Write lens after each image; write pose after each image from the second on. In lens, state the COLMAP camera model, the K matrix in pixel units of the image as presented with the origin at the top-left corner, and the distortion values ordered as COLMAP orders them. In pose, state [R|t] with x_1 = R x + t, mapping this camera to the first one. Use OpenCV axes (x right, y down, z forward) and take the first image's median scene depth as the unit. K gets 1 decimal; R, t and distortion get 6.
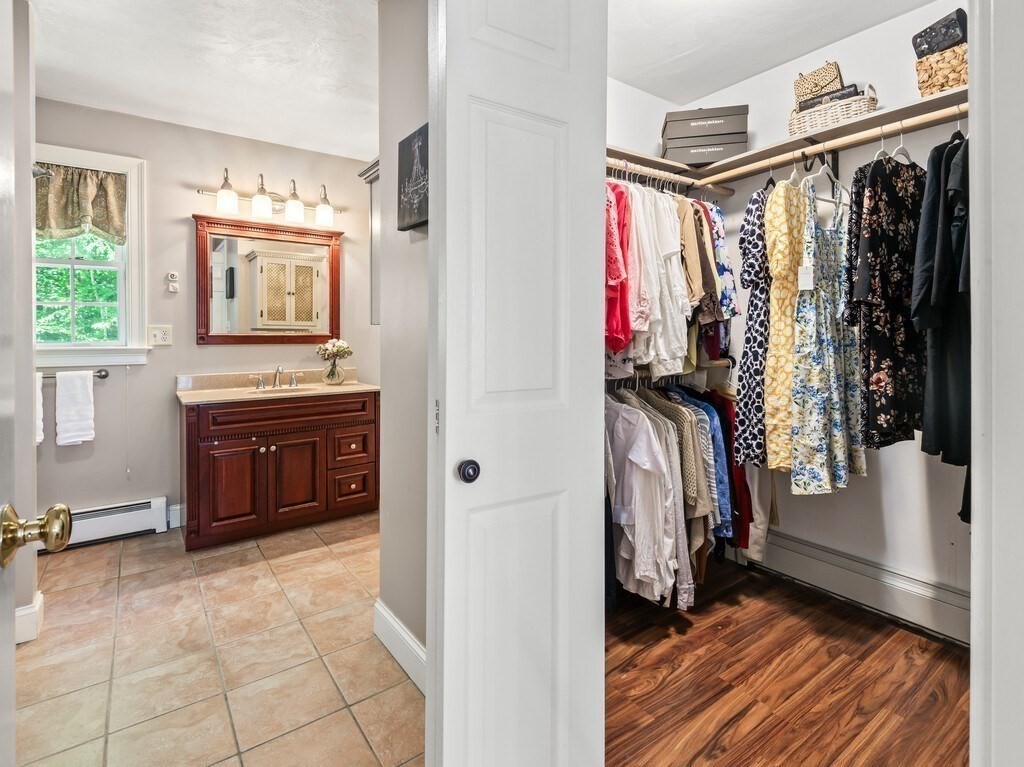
lens RADIAL K [[516.1, 0, 504.3], [0, 516.1, 376.9], [0, 0, 1]] dist [0.003581, 0.000024]
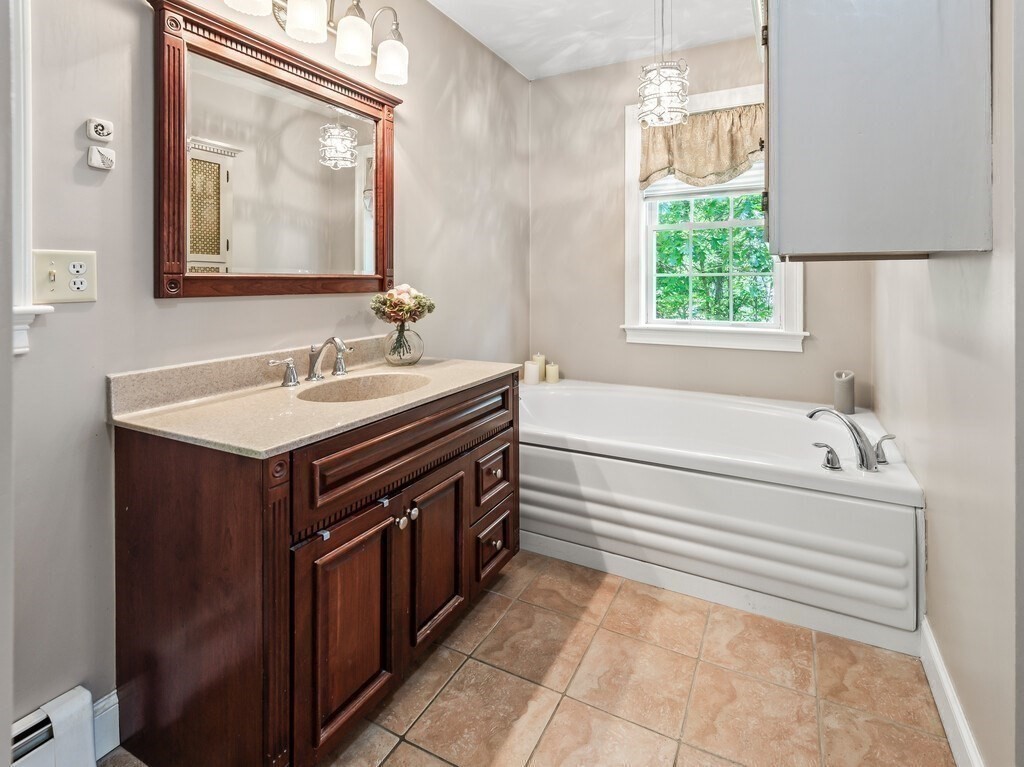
lens RADIAL K [[516.1, 0, 518.4], [0, 516.1, 309.7], [0, 0, 1]] dist [0.003581, 0.000024]
pose [[0.889027, -0.027790, 0.457010, -0.541900], [0.036962, 0.999255, -0.011139, -0.038705], [-0.456360, 0.026795, 0.889392, 0.498864]]
